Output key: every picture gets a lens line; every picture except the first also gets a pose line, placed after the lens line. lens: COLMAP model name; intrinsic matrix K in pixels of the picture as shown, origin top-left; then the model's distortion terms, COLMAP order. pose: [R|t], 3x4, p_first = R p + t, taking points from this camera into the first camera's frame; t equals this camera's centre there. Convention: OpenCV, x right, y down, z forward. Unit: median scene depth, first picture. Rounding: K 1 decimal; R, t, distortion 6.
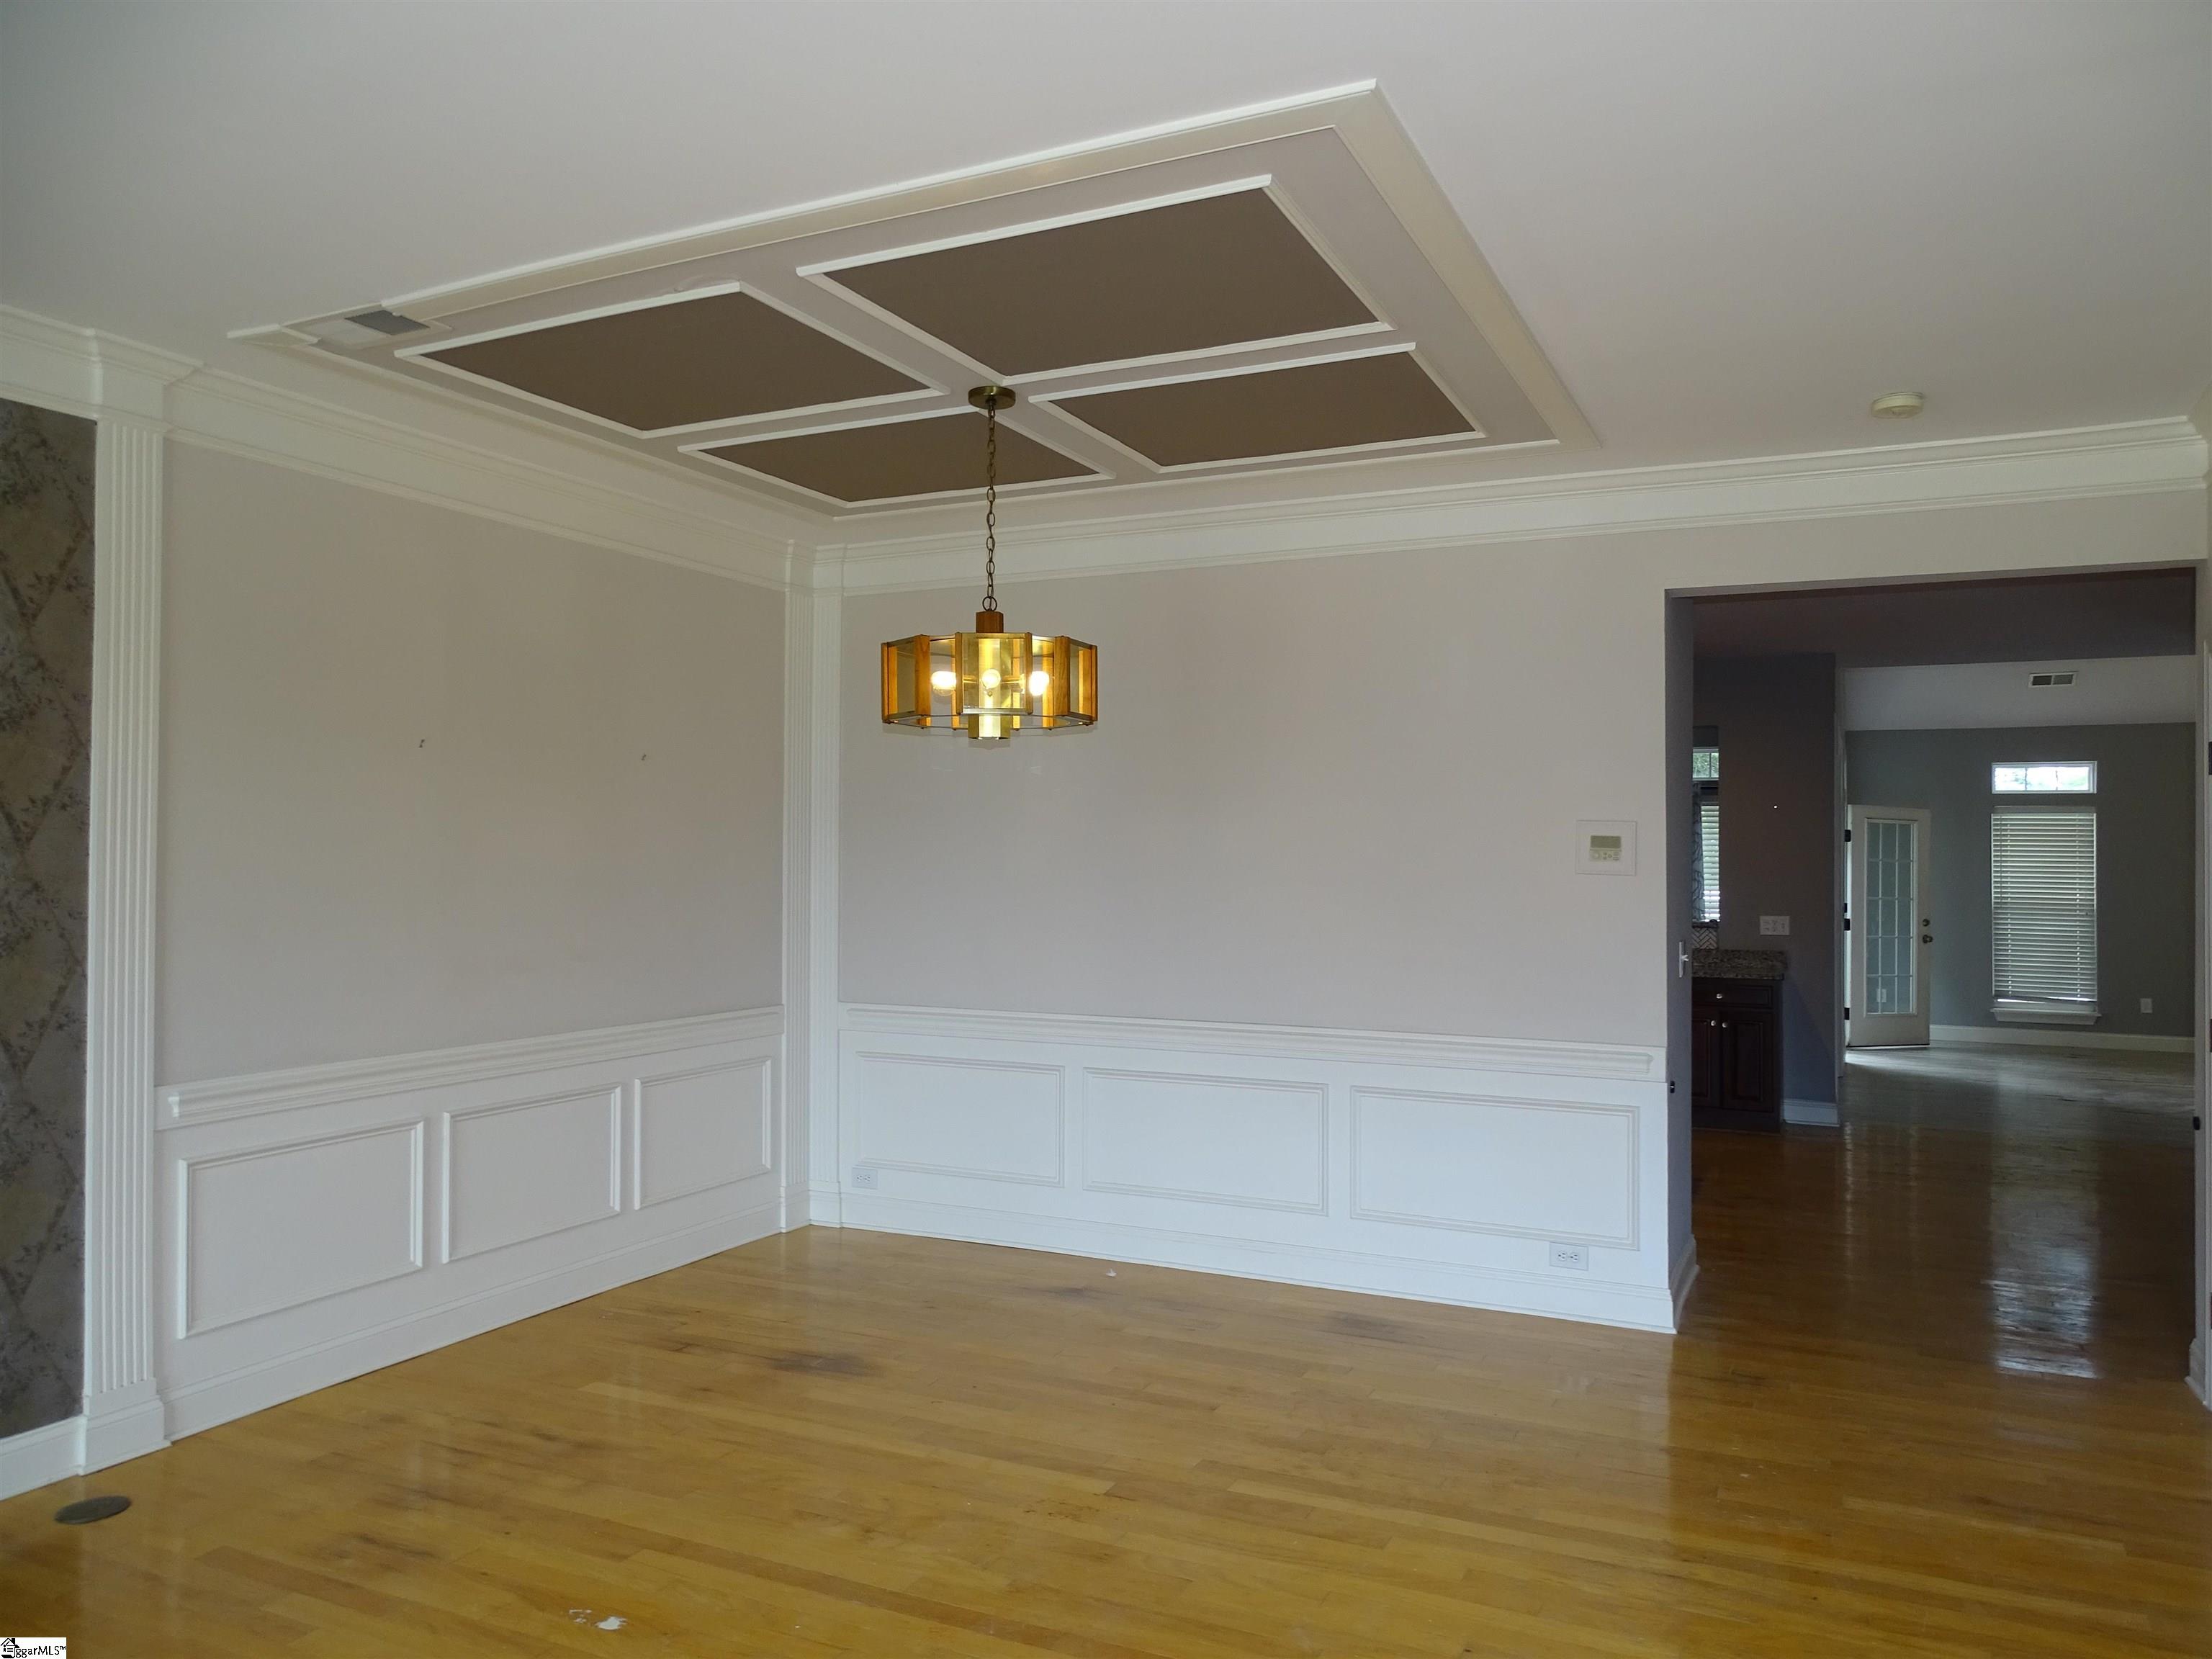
lens RADIAL K [[1577.1, 0, 1127.0], [0, 1577.1, 836.7], [0, 0, 1]] dist [0.004197, -0.000734]
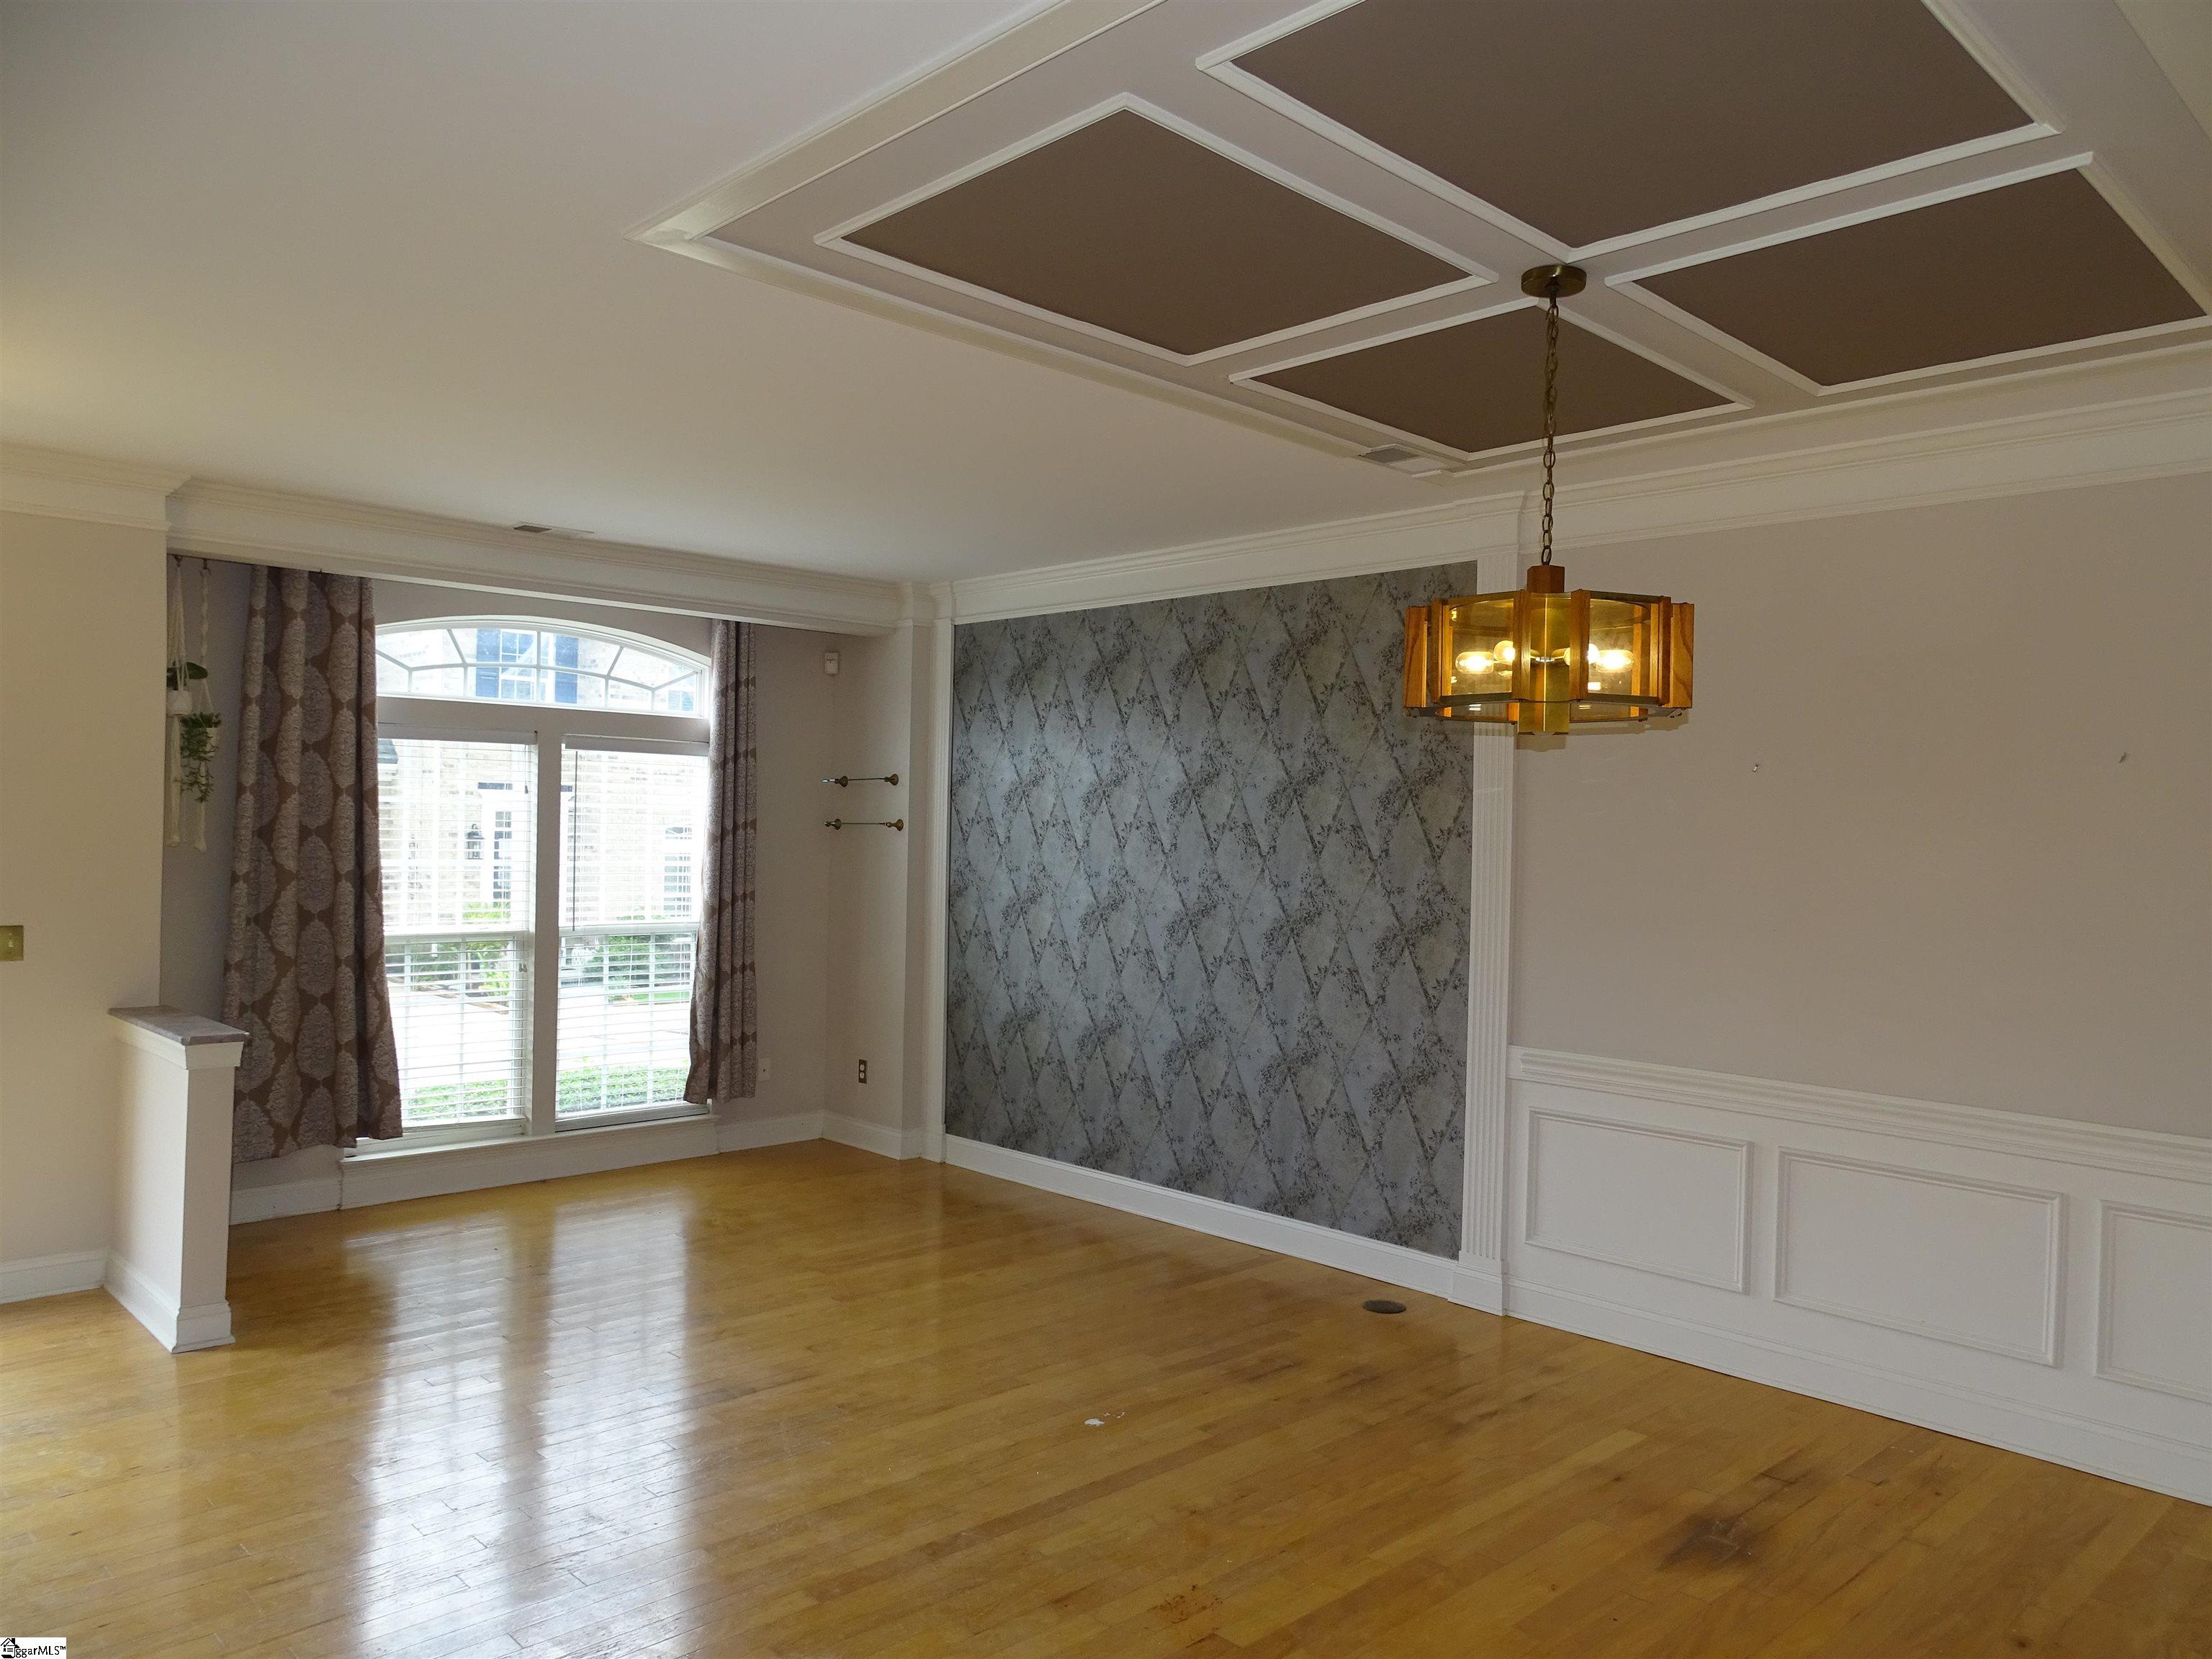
lens RADIAL K [[1577.1, 0, 1113.4], [0, 1577.1, 826.0], [0, 0, 1]] dist [0.004197, -0.000734]
pose [[-0.341991, -0.009890, -0.939651, 0.714812], [-0.014004, 0.999887, -0.005427, -0.011660], [0.939599, 0.011303, -0.342091, 1.092859]]
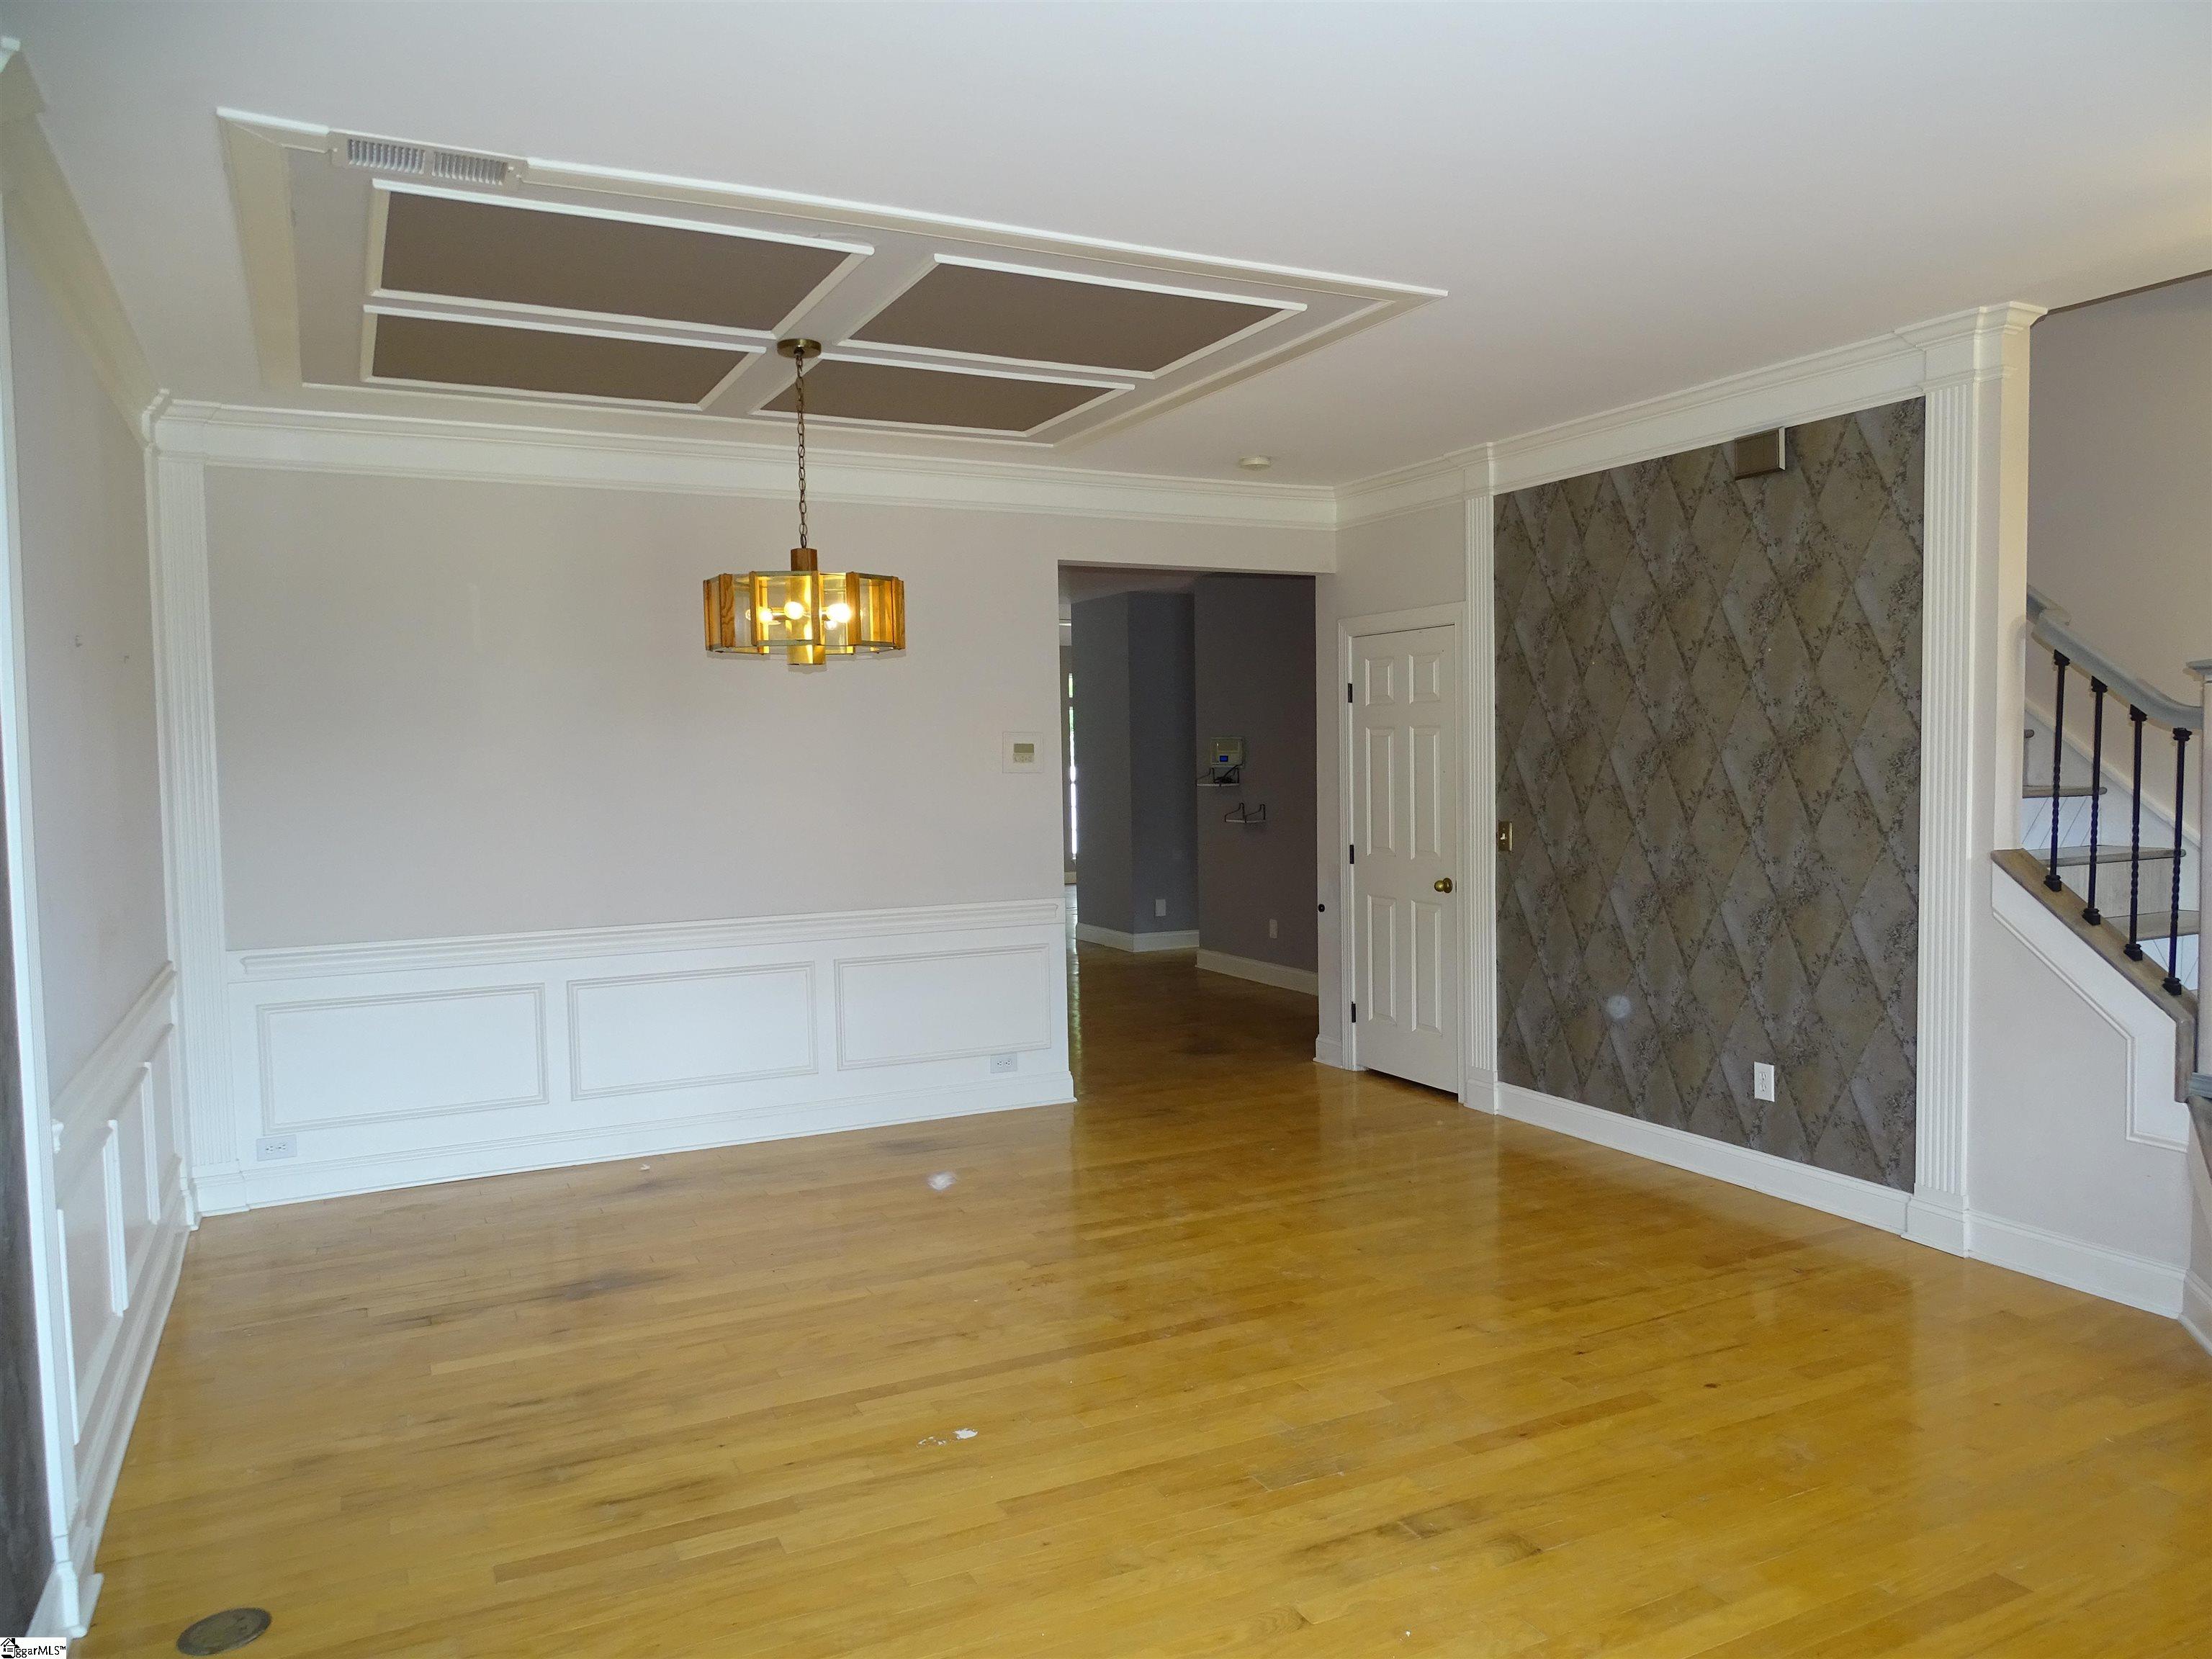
lens RADIAL K [[1577.1, 0, 1116.2], [0, 1577.1, 841.5], [0, 0, 1]] dist [0.004197, -0.000734]
pose [[0.610905, -0.063560, 0.789148, -0.850188], [0.010363, 0.997329, 0.072305, -0.016707], [-0.791636, -0.035994, 0.609932, 0.158590]]
